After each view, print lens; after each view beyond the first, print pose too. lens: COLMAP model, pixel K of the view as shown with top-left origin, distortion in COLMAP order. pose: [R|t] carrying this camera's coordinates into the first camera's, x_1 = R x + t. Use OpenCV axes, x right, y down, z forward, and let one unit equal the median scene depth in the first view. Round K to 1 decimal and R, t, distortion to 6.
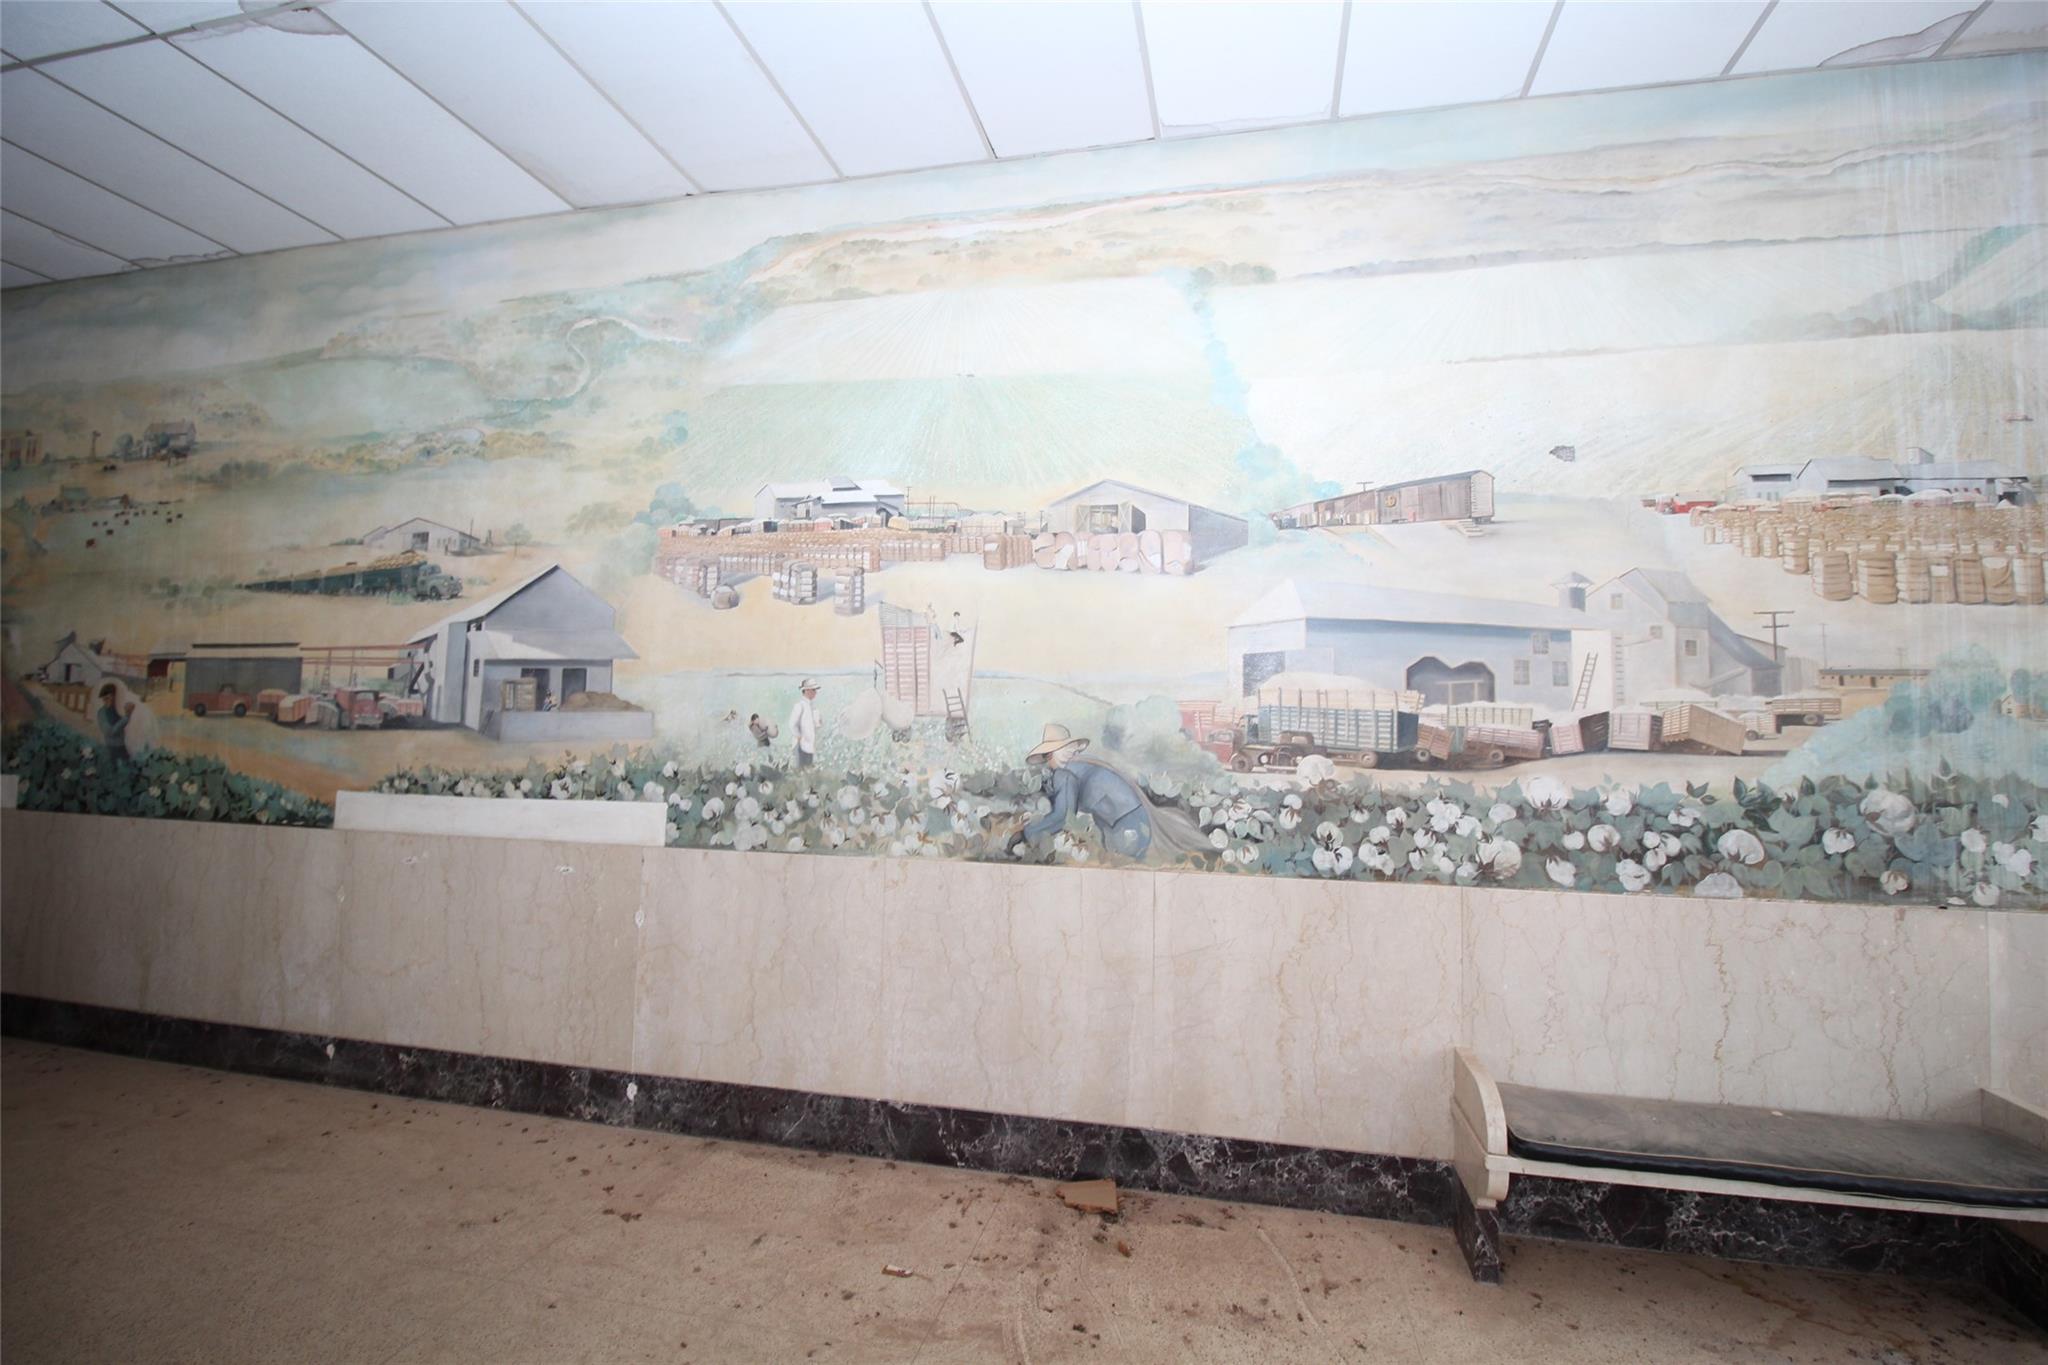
lens RADIAL K [[949.7, 0, 1039.0], [0, 949.7, 674.4], [0, 0, 1]] dist [-0.004225, -0.009418]
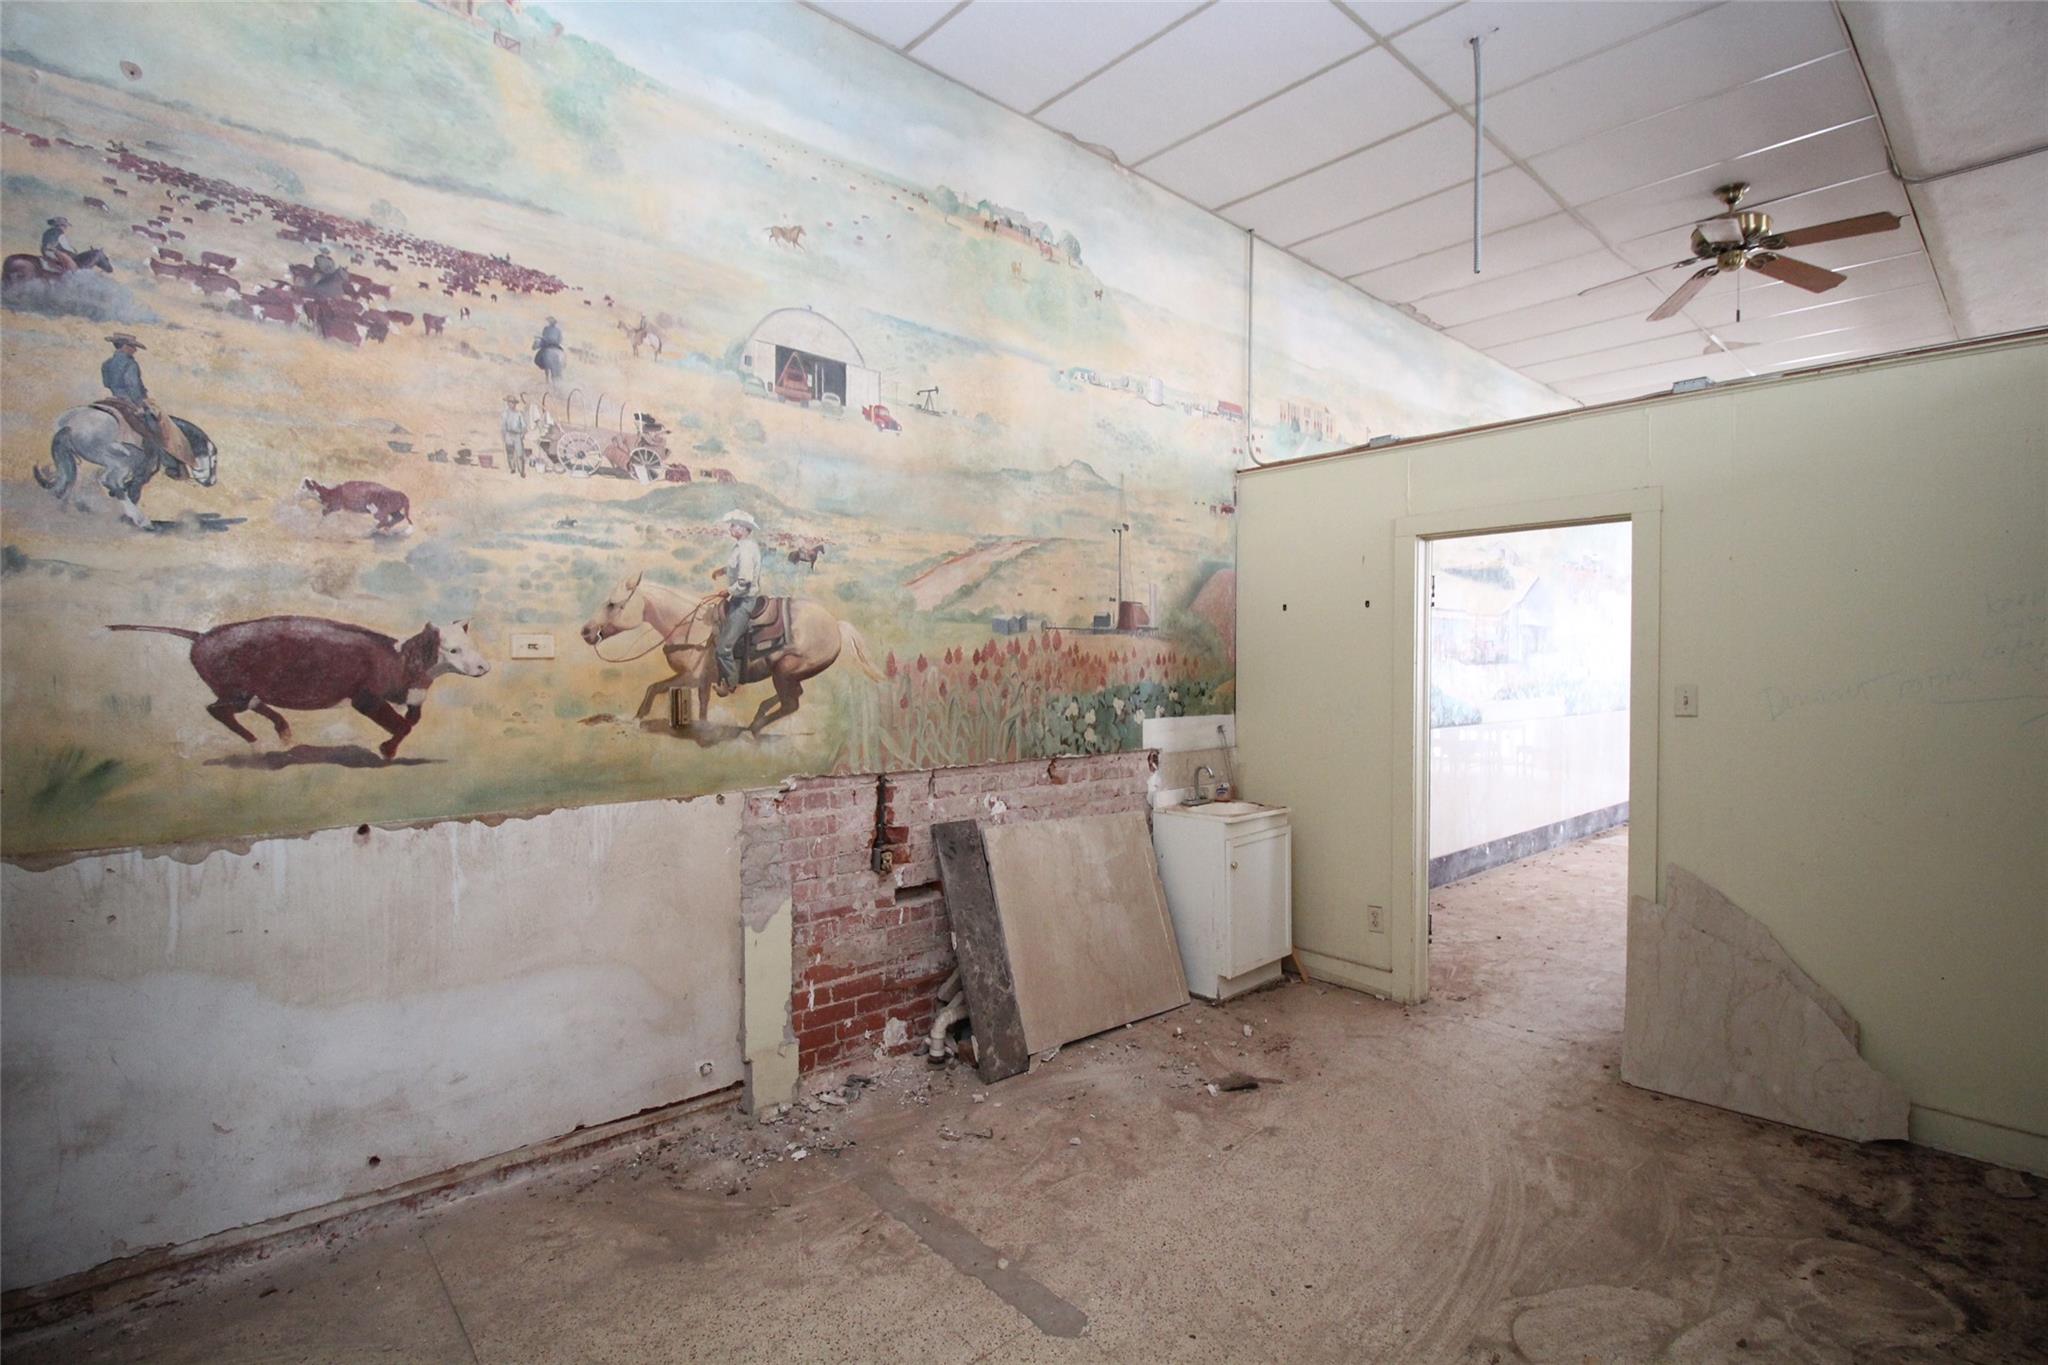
lens RADIAL K [[949.7, 0, 1027.0], [0, 949.7, 681.0], [0, 0, 1]] dist [-0.004225, -0.009418]
pose [[0.580881, -0.034793, 0.813244, -2.942641], [-0.045434, 0.996143, 0.075071, -0.001220], [-0.812719, -0.080556, 0.577060, 0.790593]]
